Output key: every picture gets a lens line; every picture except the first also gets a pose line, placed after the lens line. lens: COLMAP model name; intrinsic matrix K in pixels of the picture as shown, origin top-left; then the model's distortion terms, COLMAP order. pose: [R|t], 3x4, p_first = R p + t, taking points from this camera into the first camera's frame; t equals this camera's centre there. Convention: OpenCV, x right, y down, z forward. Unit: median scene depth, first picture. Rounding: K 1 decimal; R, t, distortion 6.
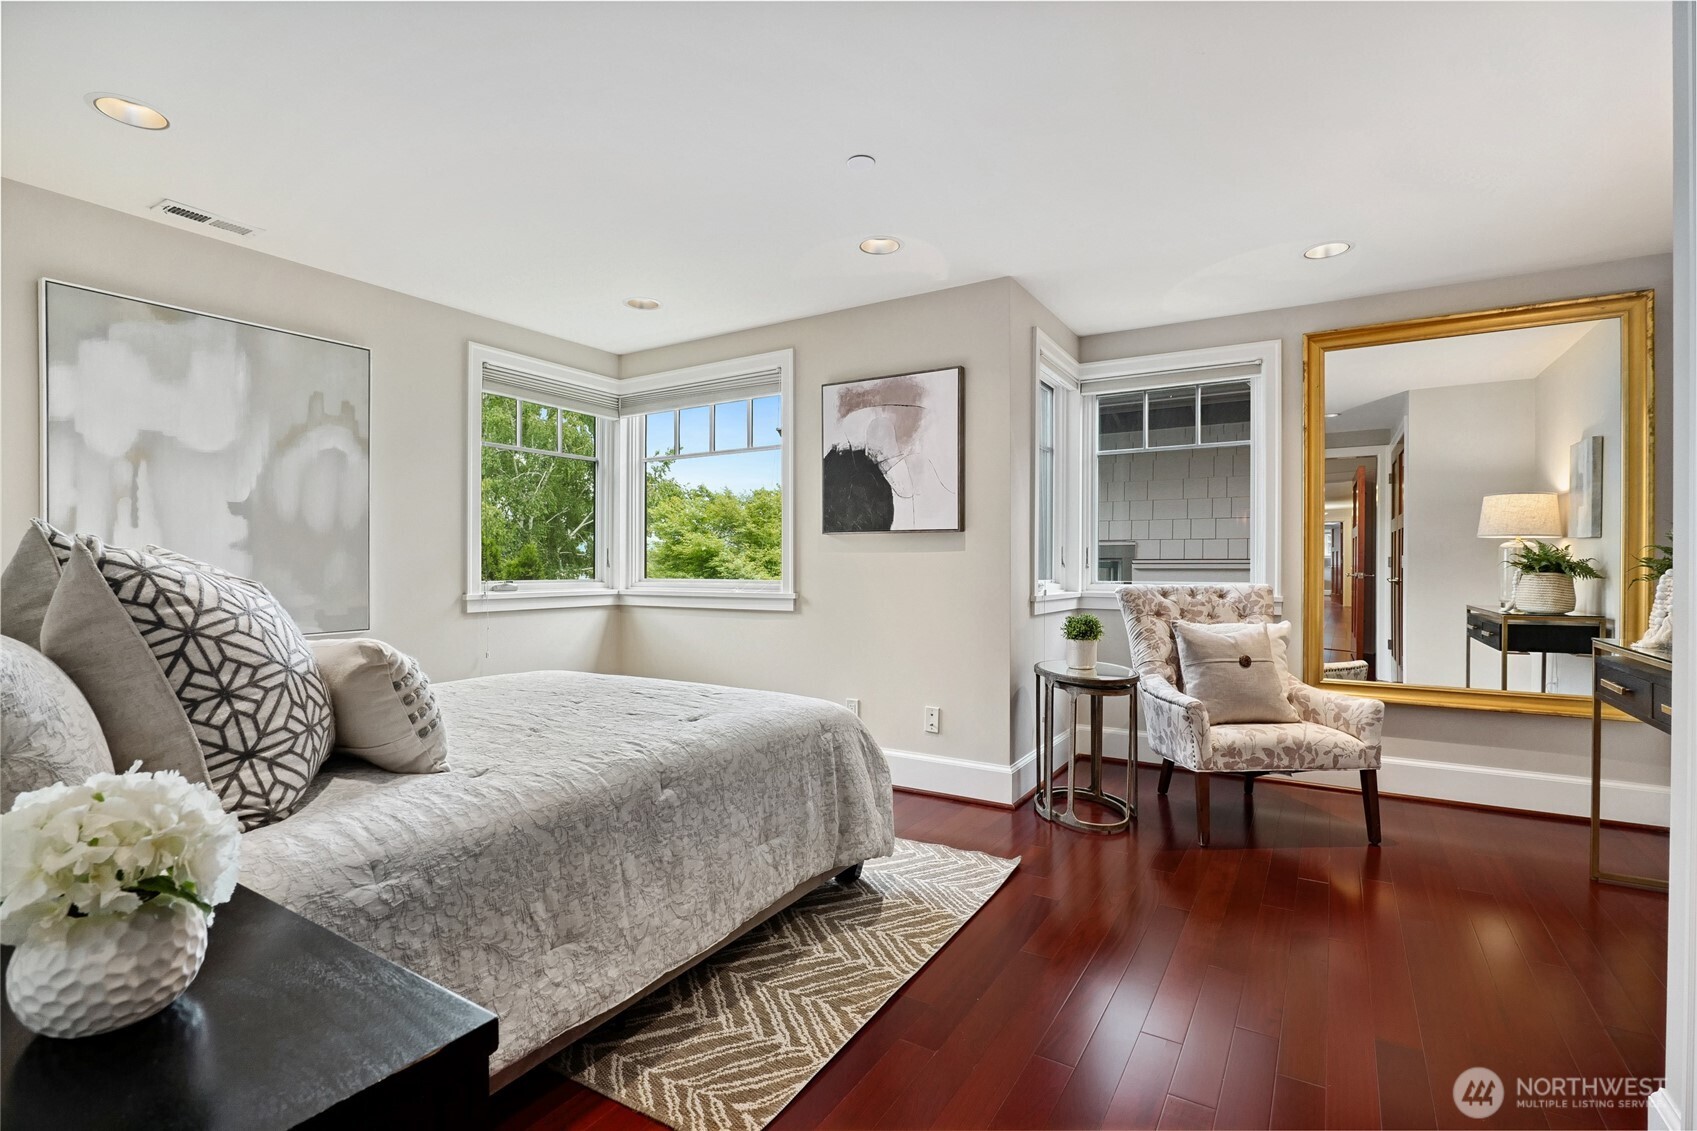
lens RADIAL K [[792.7, 0, 848.8], [0, 792.7, 571.6], [0, 0, 1]] dist [-0.014776, 0.000463]
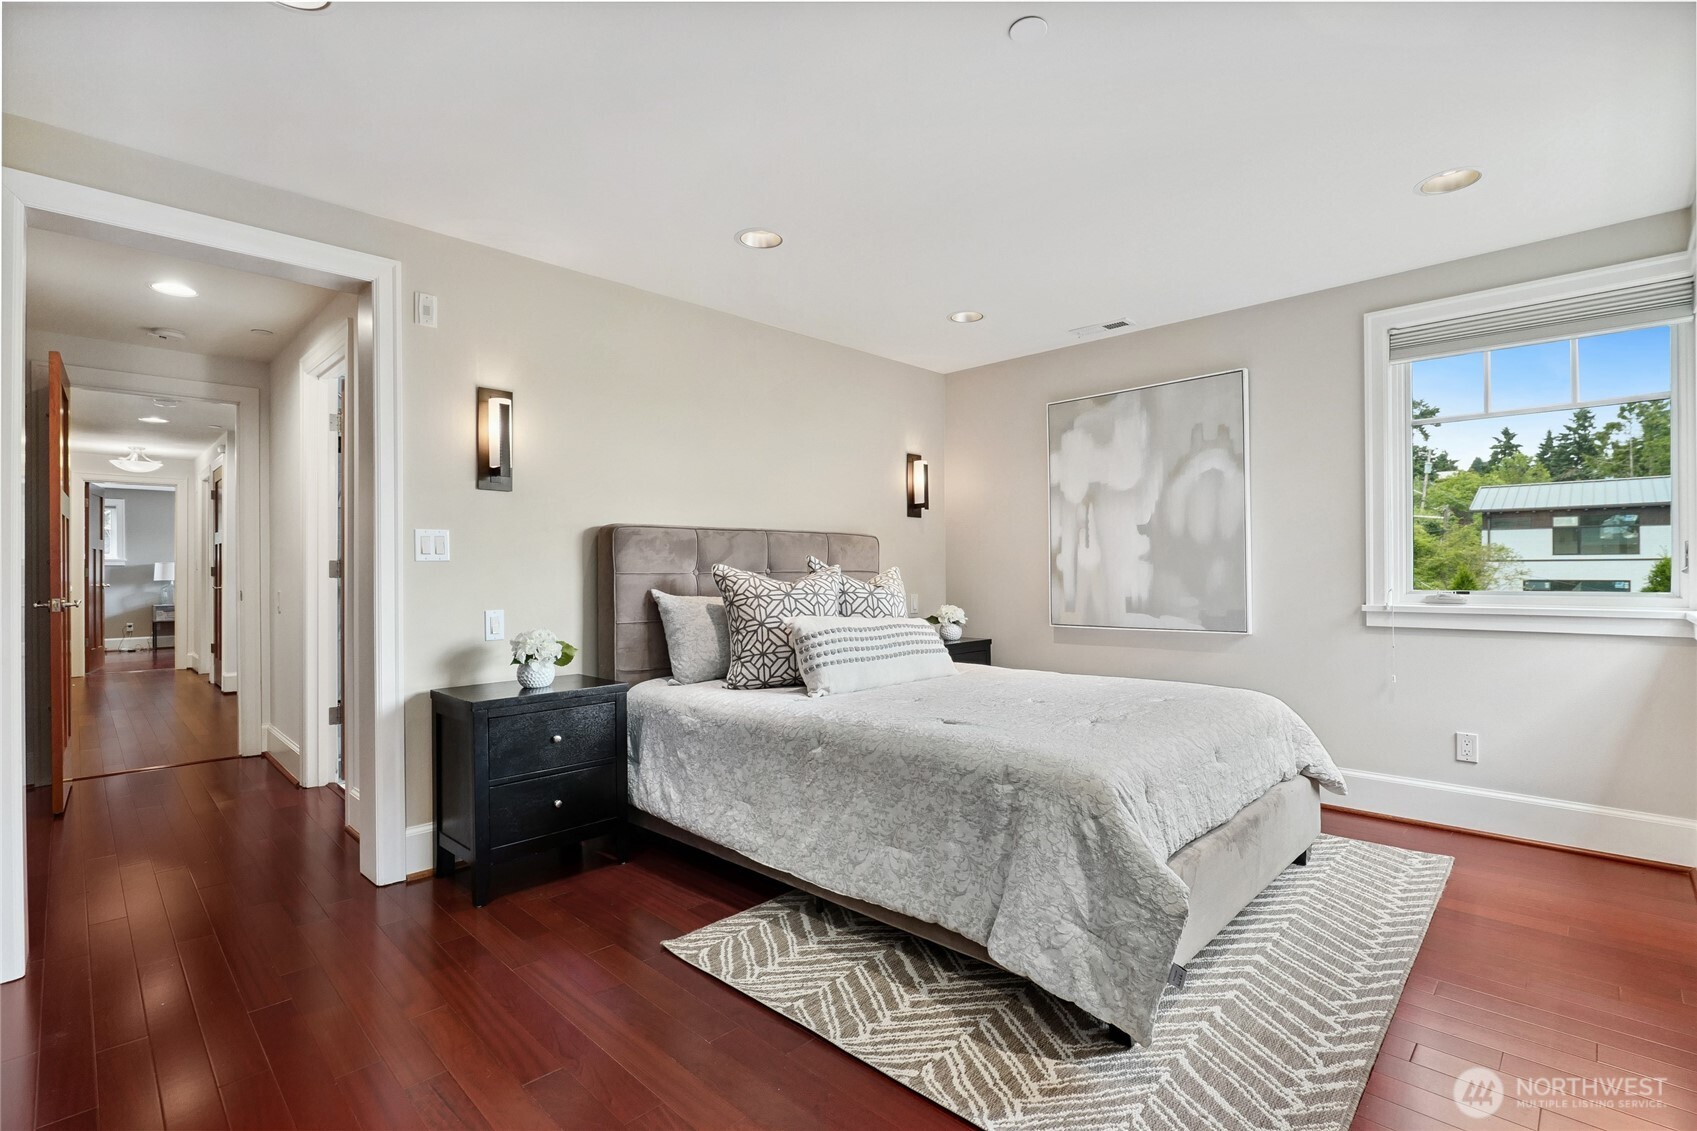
lens RADIAL K [[792.7, 0, 848.8], [0, 792.7, 571.6], [0, 0, 1]] dist [-0.014776, 0.000463]
pose [[-0.225207, 0.000160, -0.974311, 0.821748], [-0.001473, 0.999999, 0.000505, -0.012111], [0.974310, 0.001549, -0.225206, 1.068999]]
